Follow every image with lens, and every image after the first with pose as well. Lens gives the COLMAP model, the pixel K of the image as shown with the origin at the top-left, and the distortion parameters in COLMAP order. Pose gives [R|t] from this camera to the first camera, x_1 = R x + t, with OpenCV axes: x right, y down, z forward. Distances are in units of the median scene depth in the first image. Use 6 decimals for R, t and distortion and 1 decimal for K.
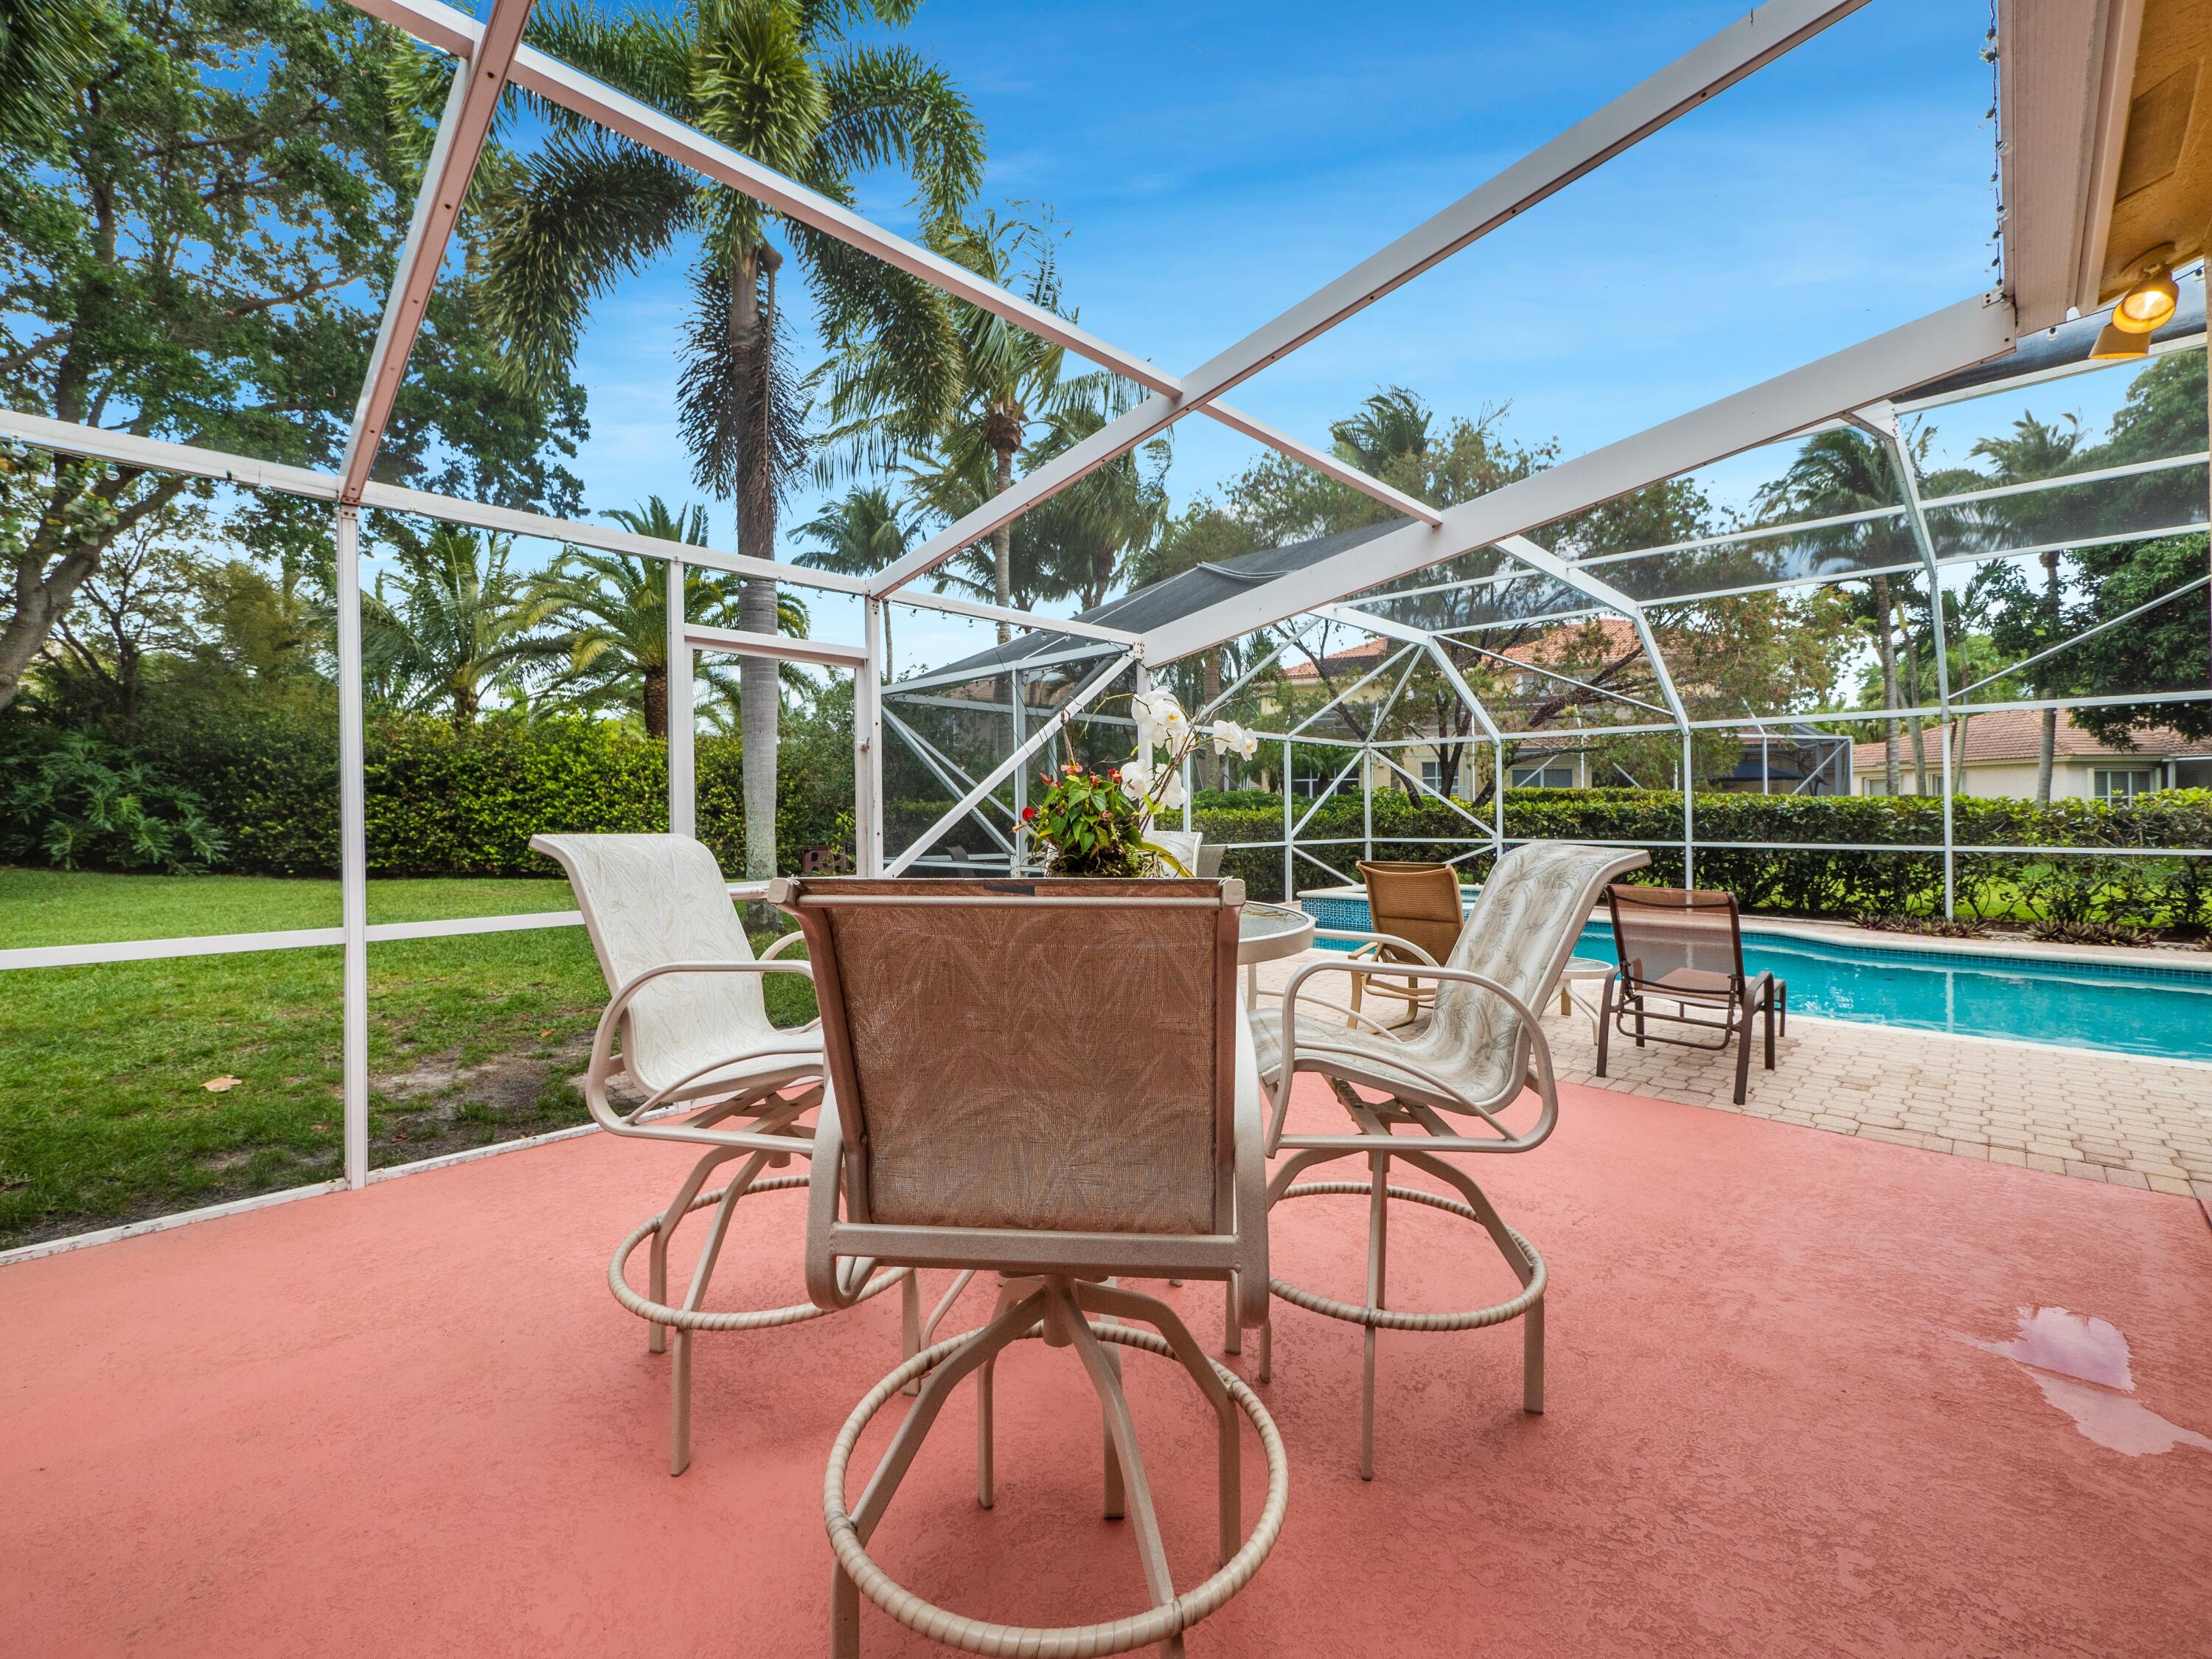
lens RADIAL K [[933.1, 0, 1106.0], [0, 933.1, 829.5], [0, 0, 1]] dist [0.000946, -0.000034]
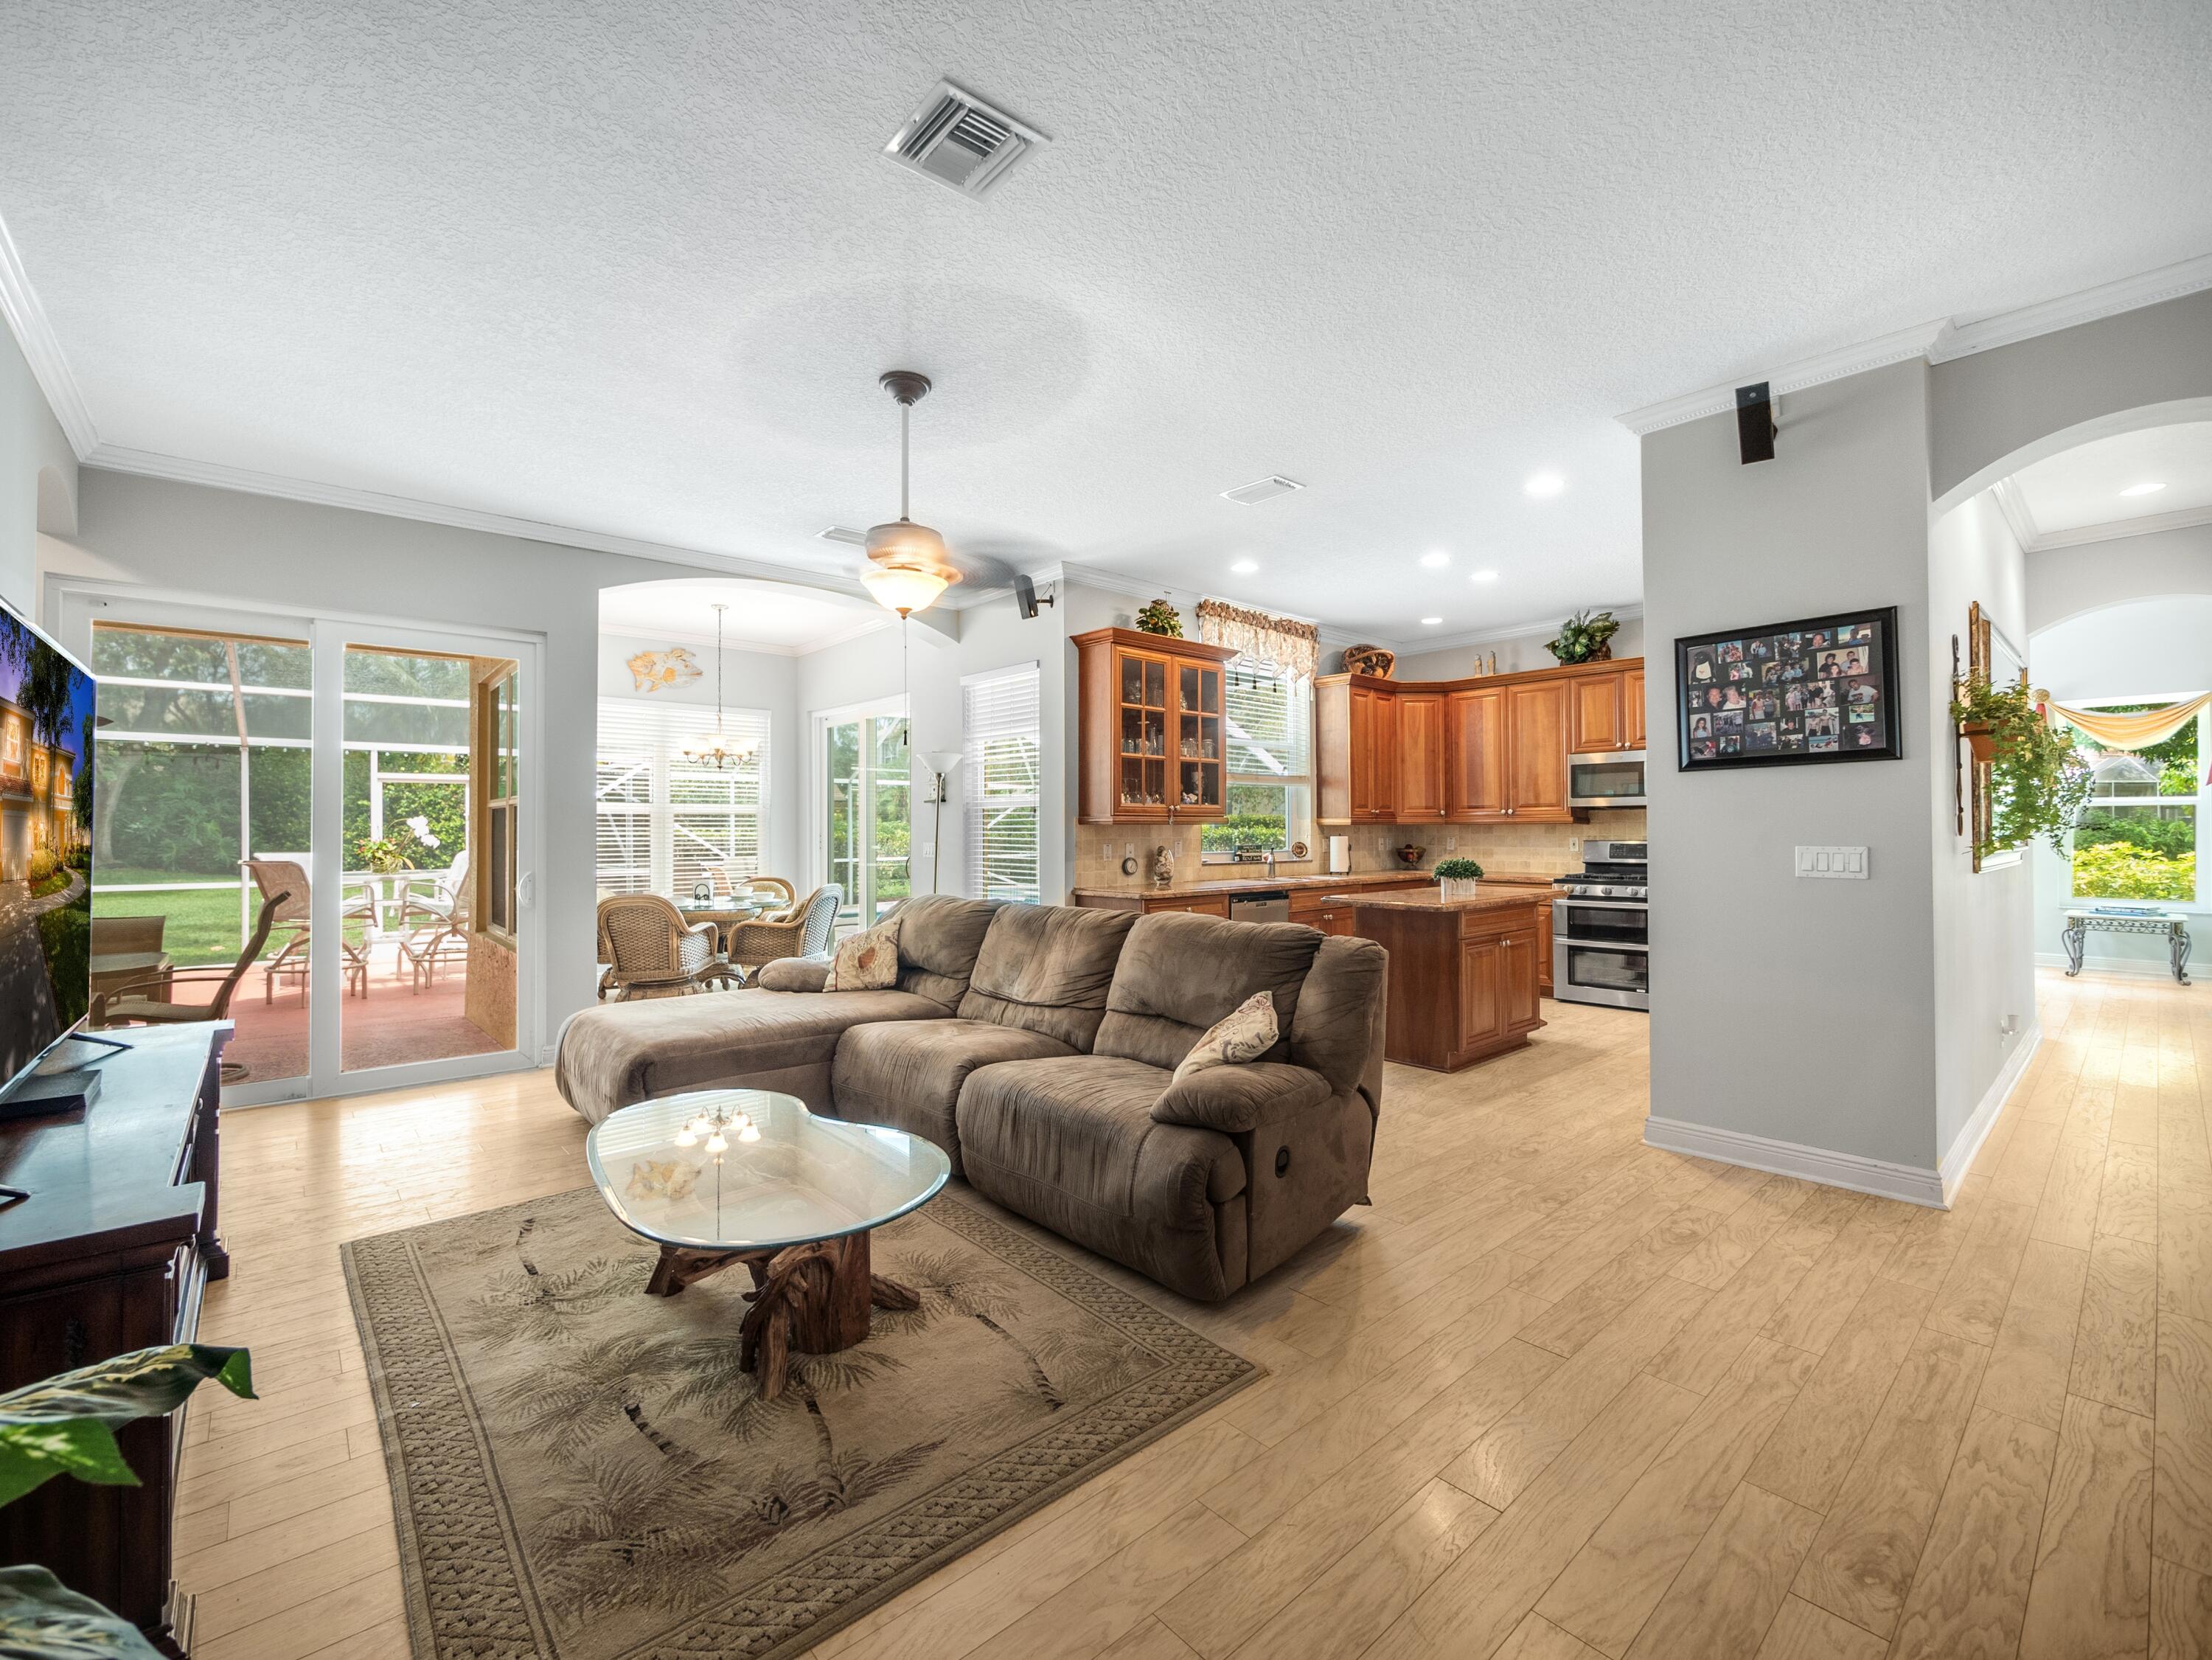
lens RADIAL K [[933.2, 0, 1106.0], [0, 933.2, 830.0], [0, 0, 1]] dist [0.000946, -0.000034]
pose [[0.997561, 0.002724, -0.069749, 0.505916], [-0.004345, 0.999724, -0.023103, 0.005849], [0.069666, 0.023349, 0.997297, -0.406865]]
